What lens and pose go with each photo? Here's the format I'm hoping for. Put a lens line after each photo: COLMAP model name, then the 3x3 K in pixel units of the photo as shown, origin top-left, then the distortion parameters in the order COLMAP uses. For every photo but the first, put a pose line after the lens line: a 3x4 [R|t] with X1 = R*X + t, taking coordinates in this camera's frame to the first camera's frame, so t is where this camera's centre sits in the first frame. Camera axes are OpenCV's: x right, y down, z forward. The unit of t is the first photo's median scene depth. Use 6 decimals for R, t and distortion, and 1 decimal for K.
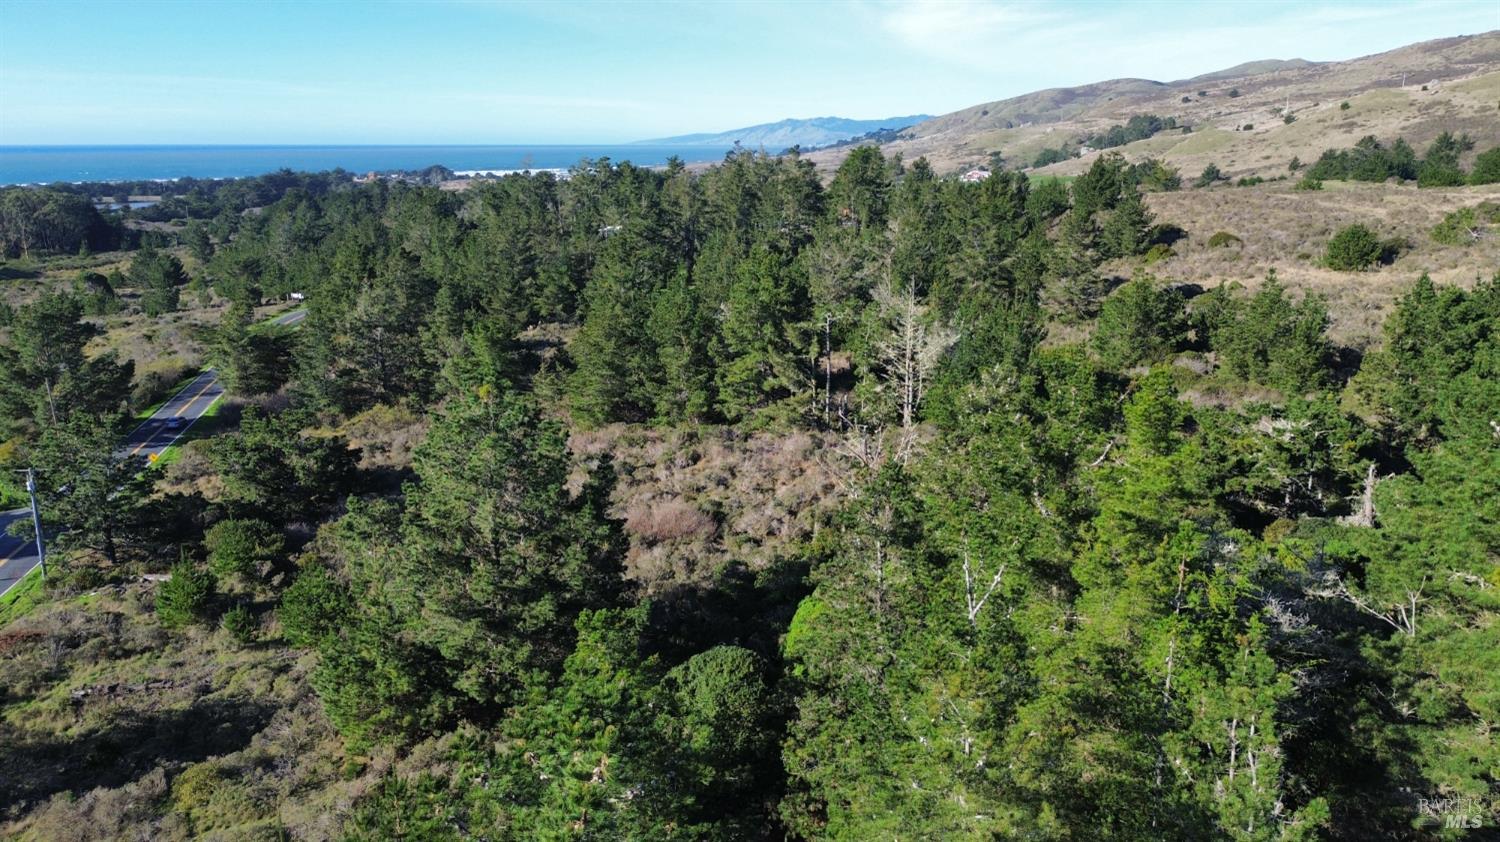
lens RADIAL K [[1050.9, 0, 753.4], [0, 1050.9, 426.6], [0, 0, 1]] dist [0.078165, -0.077527]
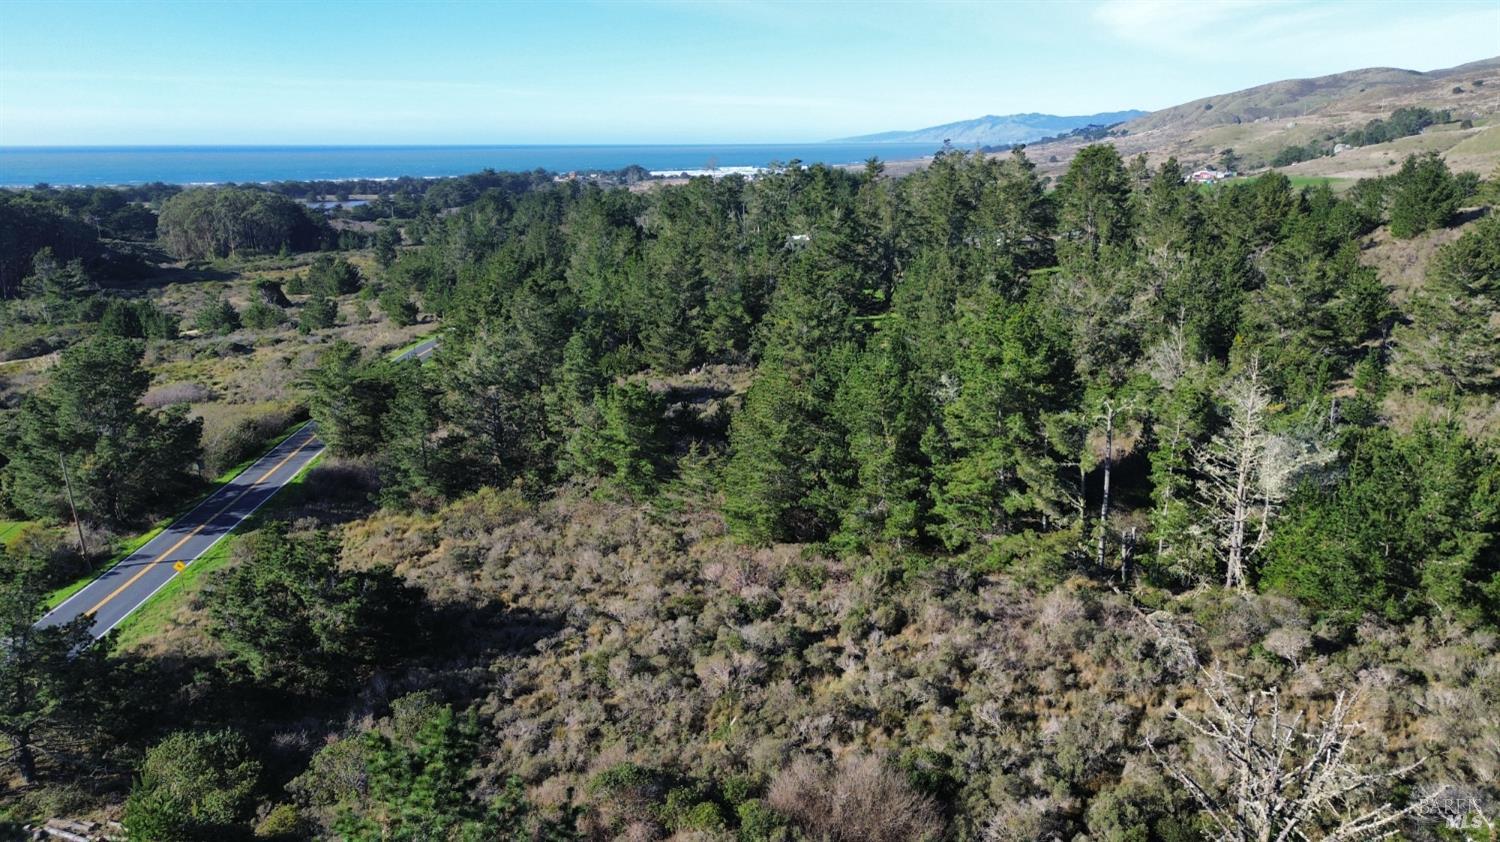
lens RADIAL K [[1050.9, 0, 753.4], [0, 1050.9, 426.6], [0, 0, 1]] dist [0.078165, -0.077527]
pose [[0.984342, 0.044513, -0.170556, -0.021659], [-0.044272, 0.999006, 0.005221, -0.052306], [0.170618, 0.002411, 0.985334, 0.186252]]
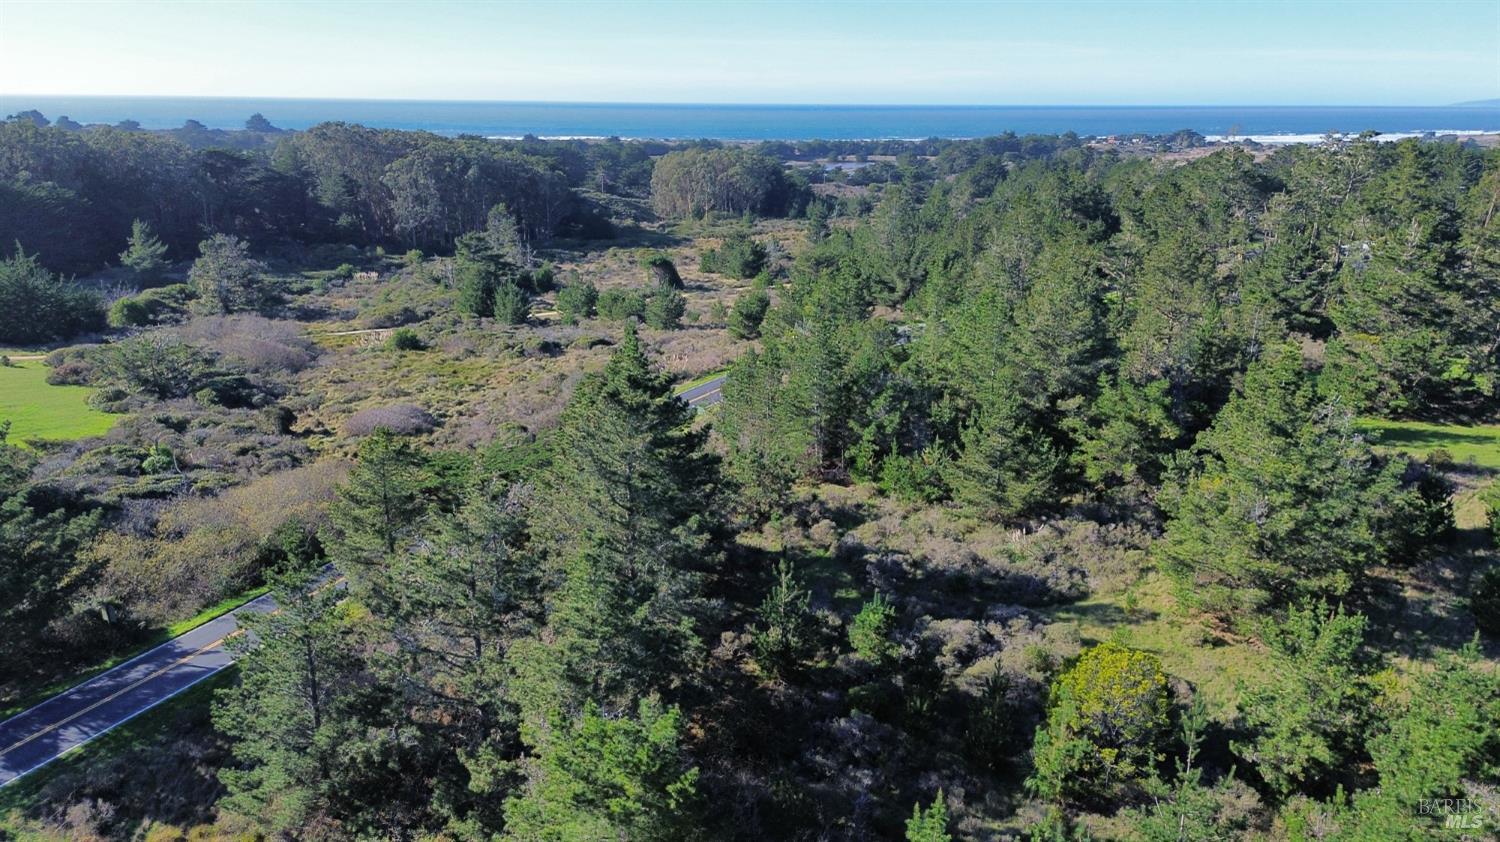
lens RADIAL K [[1050.9, 0, 753.4], [0, 1050.9, 426.6], [0, 0, 1]] dist [0.078165, -0.077527]
pose [[0.782935, 0.193903, -0.591112, -0.043103], [-0.173732, 0.980530, 0.091534, -0.145436], [0.597352, 0.031029, 0.801379, 0.533344]]
